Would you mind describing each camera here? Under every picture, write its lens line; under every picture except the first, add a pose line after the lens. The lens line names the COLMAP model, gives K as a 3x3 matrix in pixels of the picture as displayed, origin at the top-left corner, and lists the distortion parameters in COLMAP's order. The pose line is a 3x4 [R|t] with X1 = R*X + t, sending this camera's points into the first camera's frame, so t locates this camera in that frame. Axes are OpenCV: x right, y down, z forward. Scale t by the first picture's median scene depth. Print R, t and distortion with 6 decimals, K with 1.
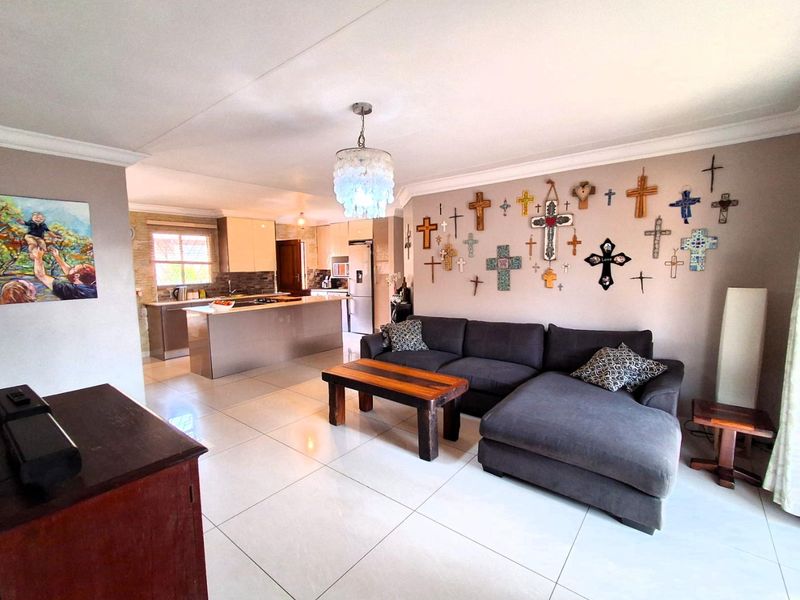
lens RADIAL K [[366.0, 0, 400.0], [0, 366.0, 300.0], [0, 0, 1]] dist [-0.001030, -0.000186]
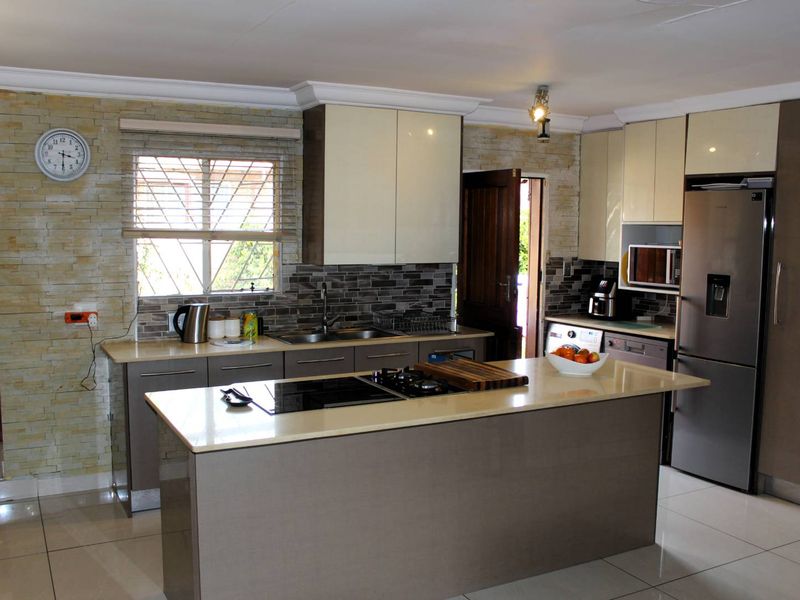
lens RADIAL K [[792.2, 0, 400.0], [0, 792.2, 300.0], [0, 0, 1]] dist [-0.107123, -0.003553]
pose [[0.908665, 0.063011, -0.412744, -0.091398], [-0.063767, 0.997893, 0.011958, -0.055809], [0.412628, 0.015454, 0.910768, 0.348752]]
